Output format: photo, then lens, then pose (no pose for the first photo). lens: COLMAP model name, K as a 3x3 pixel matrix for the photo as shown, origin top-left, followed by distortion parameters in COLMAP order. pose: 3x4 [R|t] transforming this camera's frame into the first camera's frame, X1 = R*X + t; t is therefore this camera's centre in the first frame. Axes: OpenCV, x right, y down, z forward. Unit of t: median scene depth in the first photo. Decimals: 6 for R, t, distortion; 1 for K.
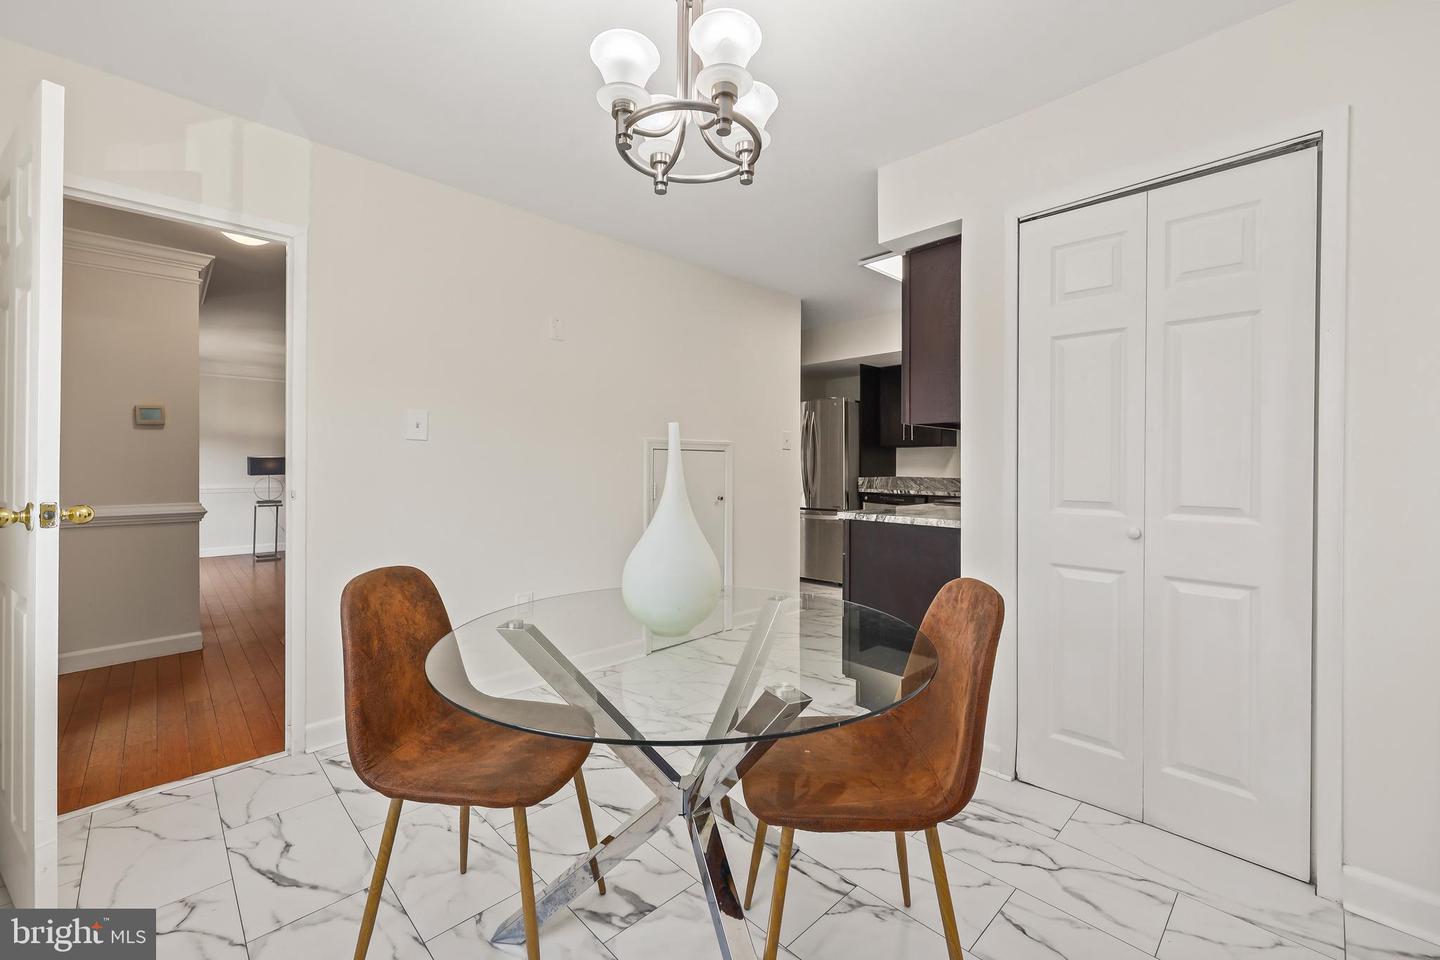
lens RADIAL K [[582.8, 0, 712.3], [0, 582.8, 474.6], [0, 0, 1]] dist [-0.003524, -0.000123]
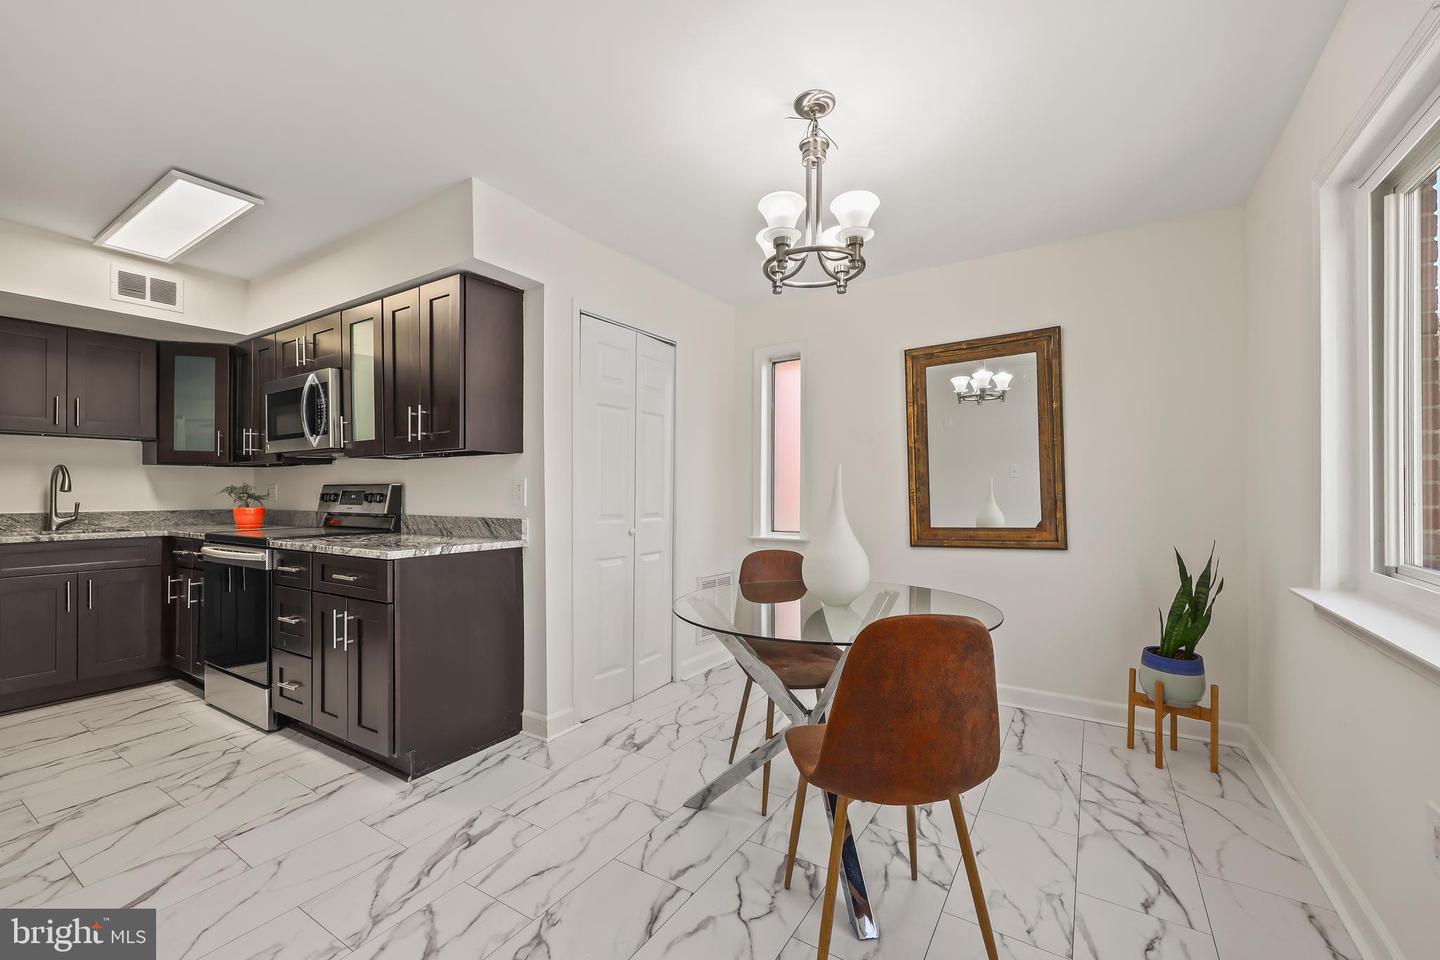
lens RADIAL K [[582.8, 0, 715.4], [0, 582.8, 486.3], [0, 0, 1]] dist [-0.003524, -0.000123]
pose [[-0.225937, 0.001682, 0.974140, -0.974403], [0.001420, 0.999998, -0.001397, -0.025642], [-0.974141, 0.001068, -0.225939, 1.236366]]
